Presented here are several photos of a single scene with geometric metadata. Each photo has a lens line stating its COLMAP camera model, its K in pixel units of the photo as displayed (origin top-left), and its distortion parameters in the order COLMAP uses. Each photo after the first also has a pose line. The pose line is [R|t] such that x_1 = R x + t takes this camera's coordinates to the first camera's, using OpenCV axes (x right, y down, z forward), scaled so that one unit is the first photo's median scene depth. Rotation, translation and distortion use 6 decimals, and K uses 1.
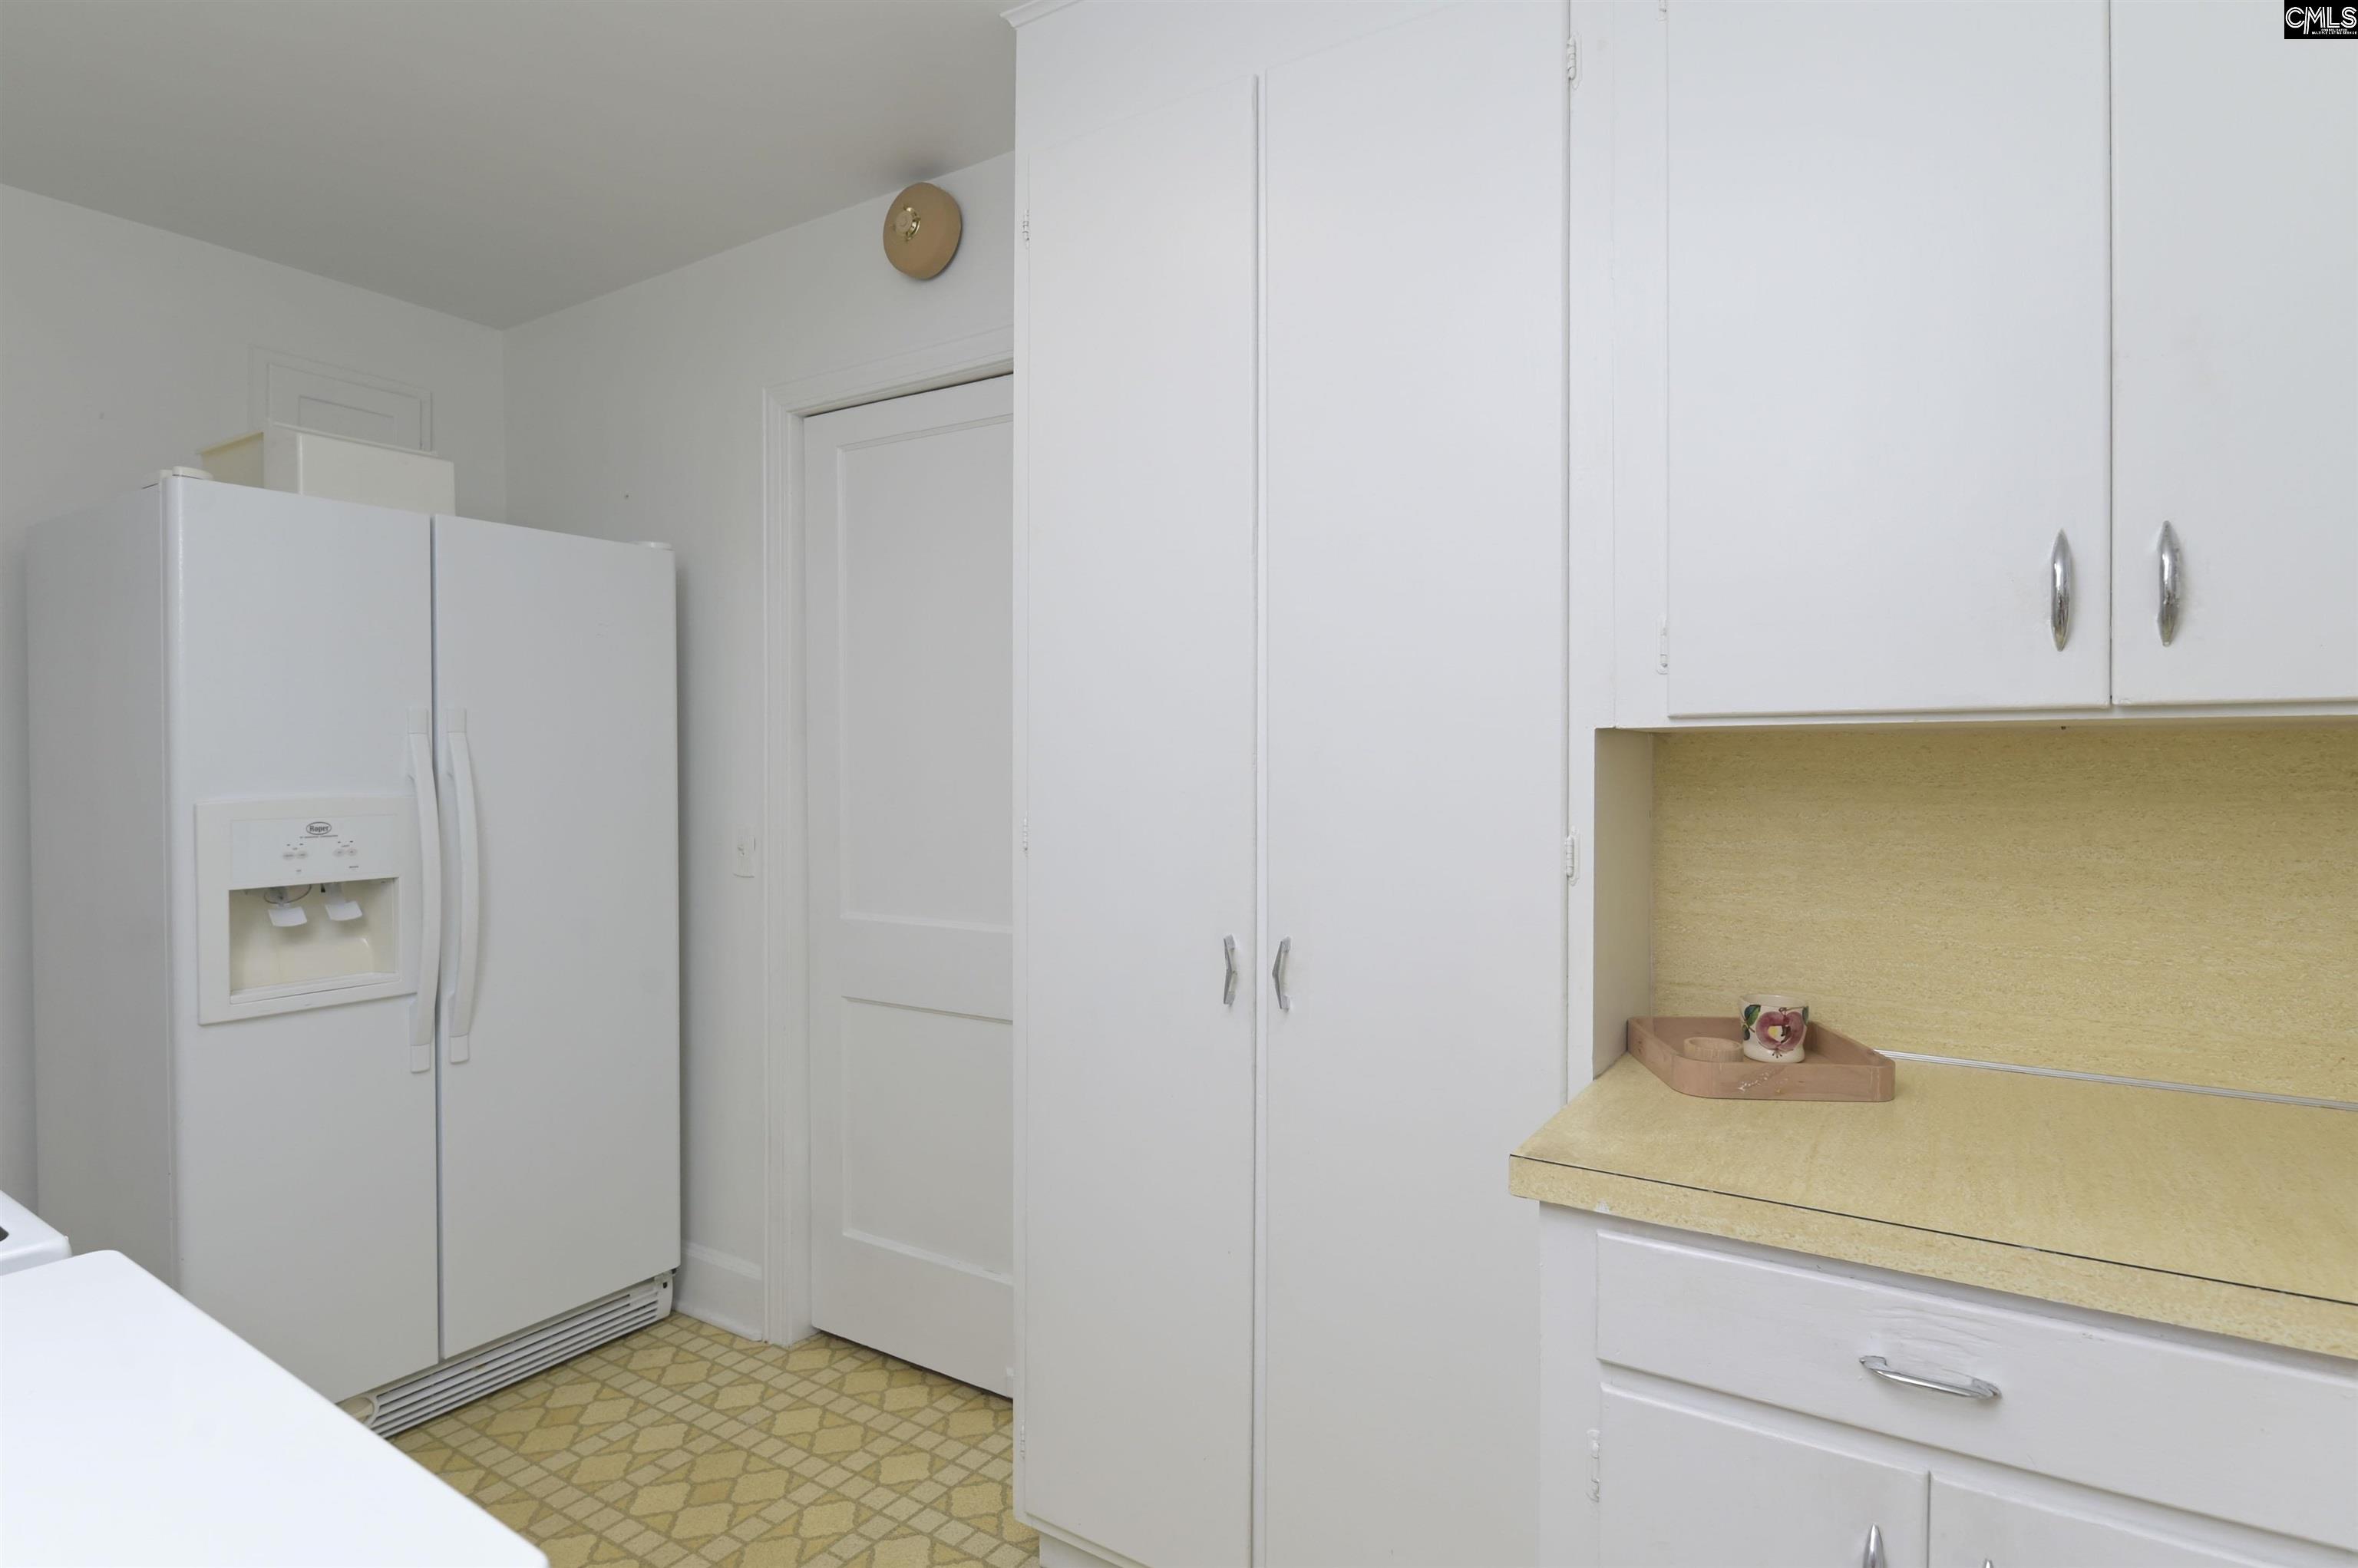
lens RADIAL K [[1222.7, 0, 1193.9], [0, 1222.7, 748.7], [0, 0, 1]] dist [0.001336, -0.001579]
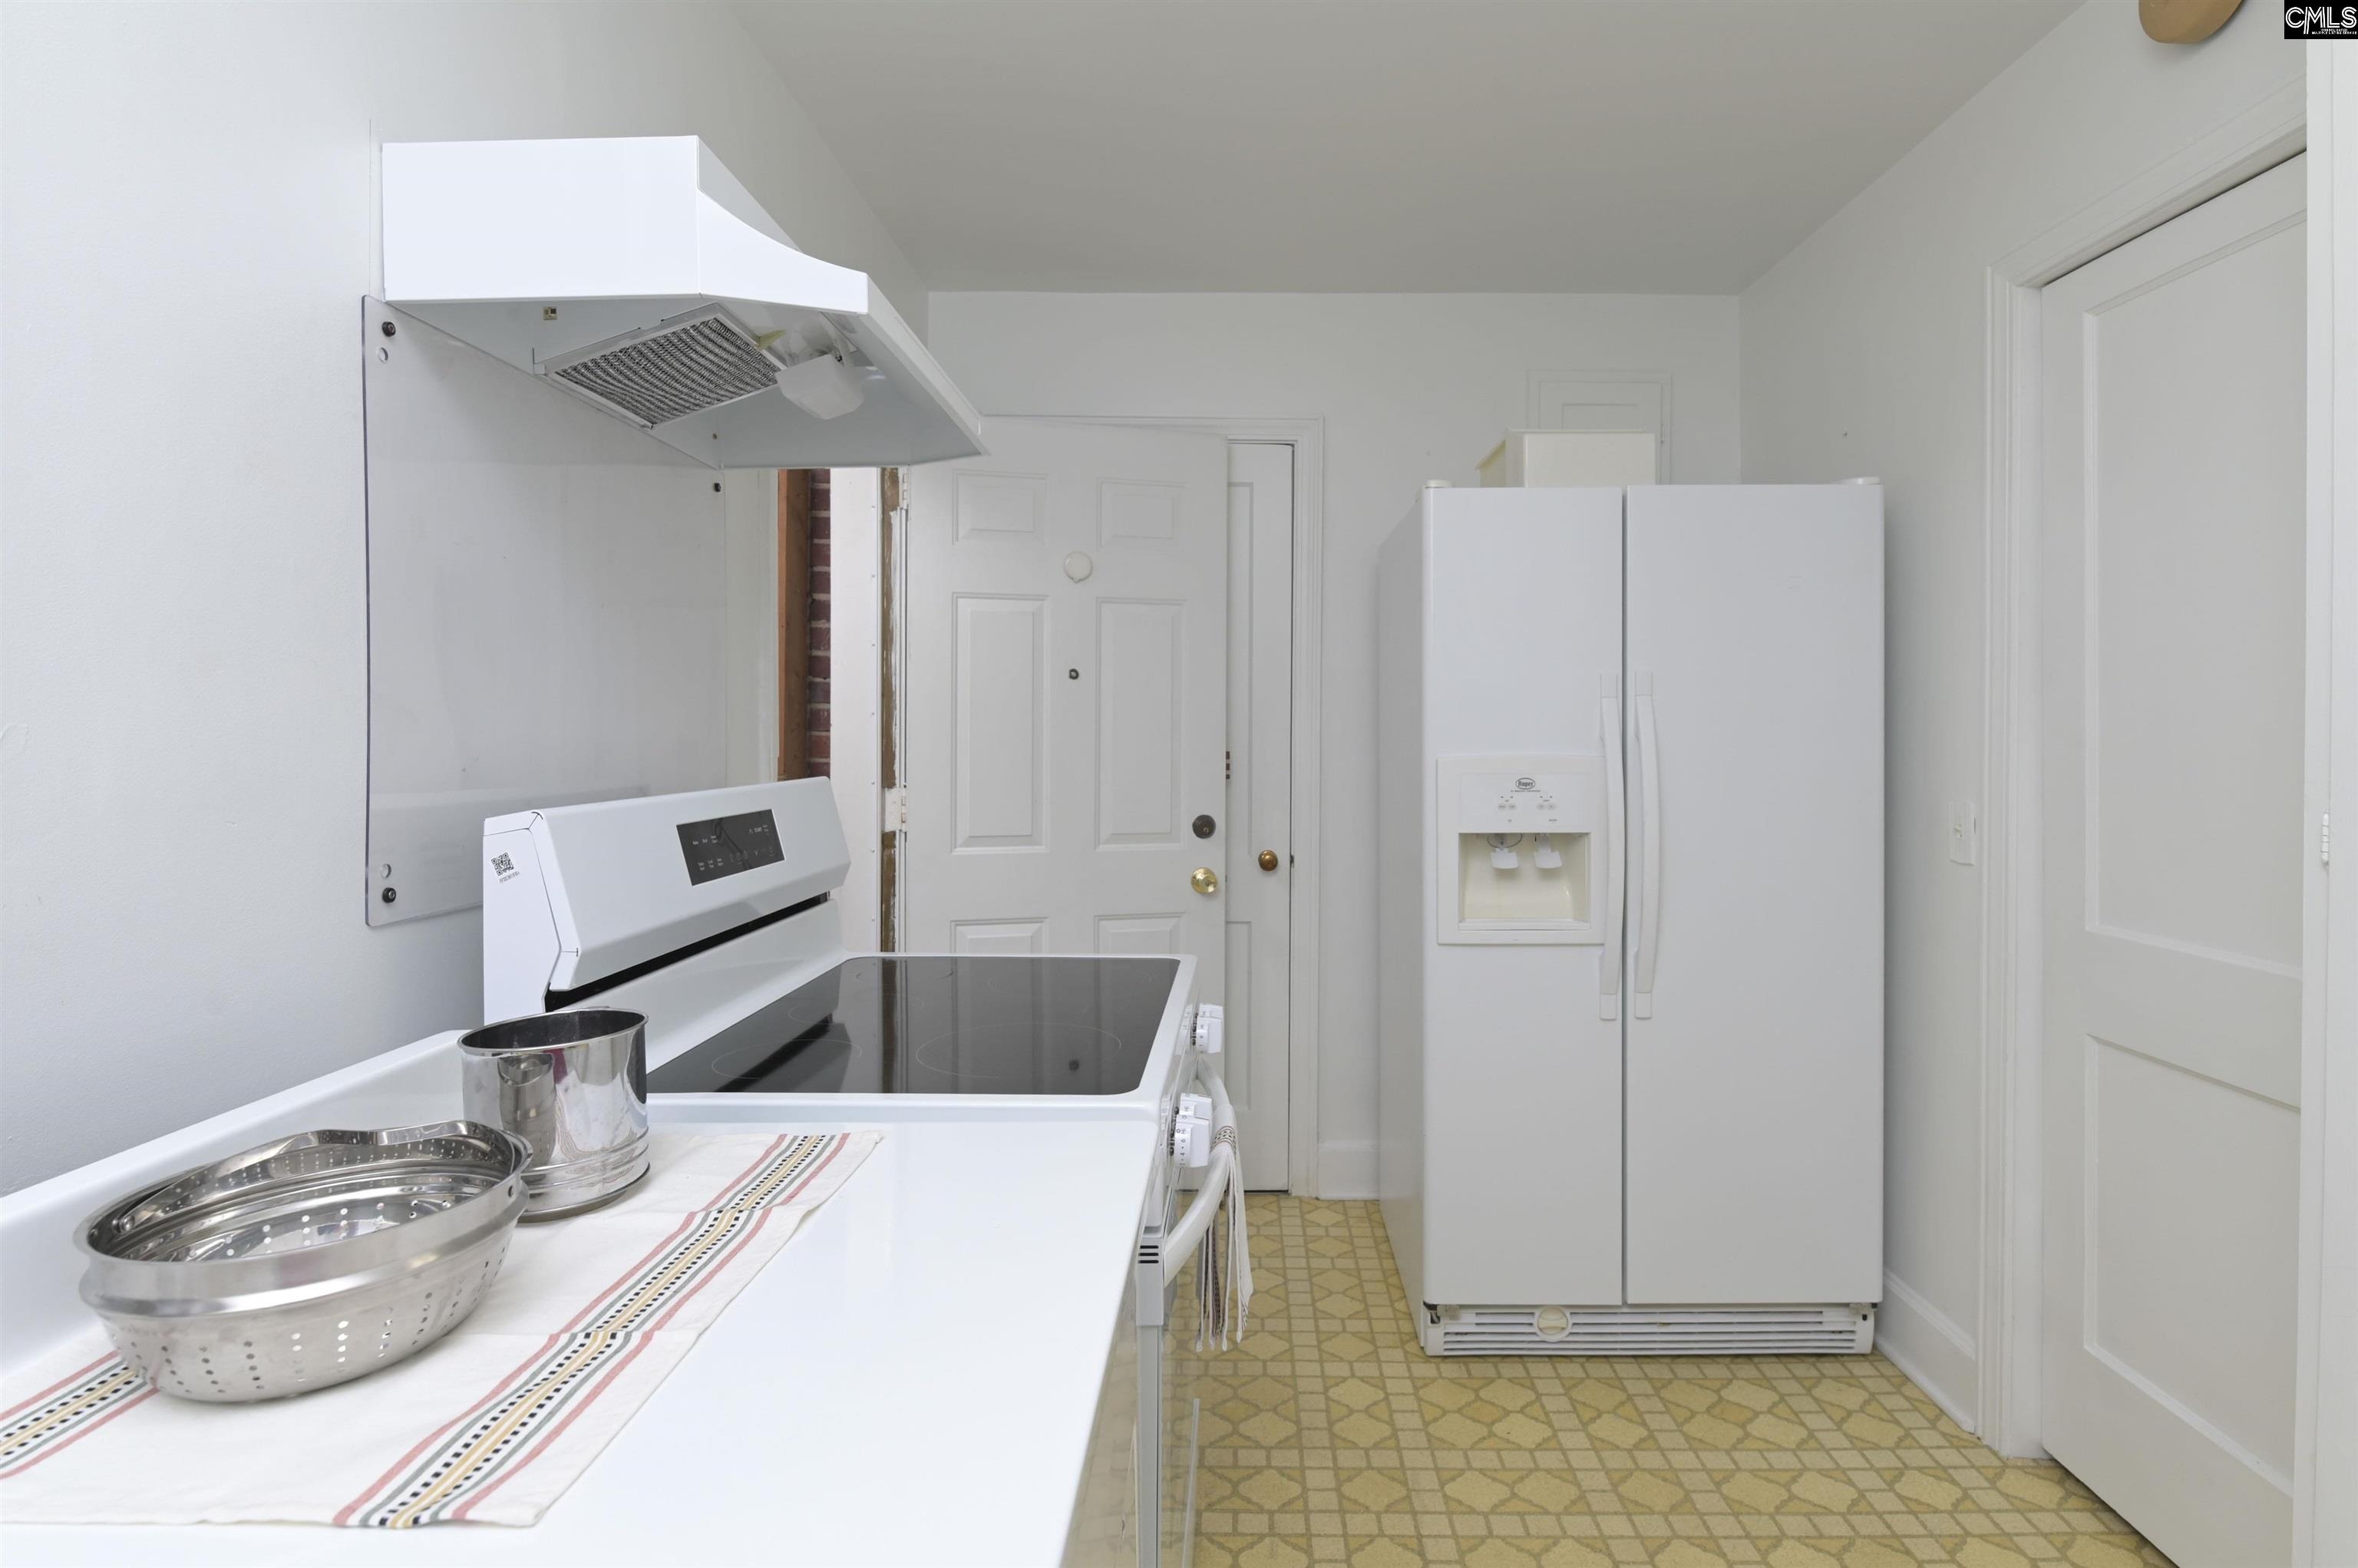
lens RADIAL K [[1213.1, 0, 1240.2], [0, 1213.1, 708.9], [0, 0, 1]] dist [0.005320, -0.009188]
pose [[0.535112, -0.006870, -0.844753, 0.076517], [0.008971, 0.999957, -0.002450, -0.002552], [0.844733, -0.006267, 0.535151, 0.168490]]
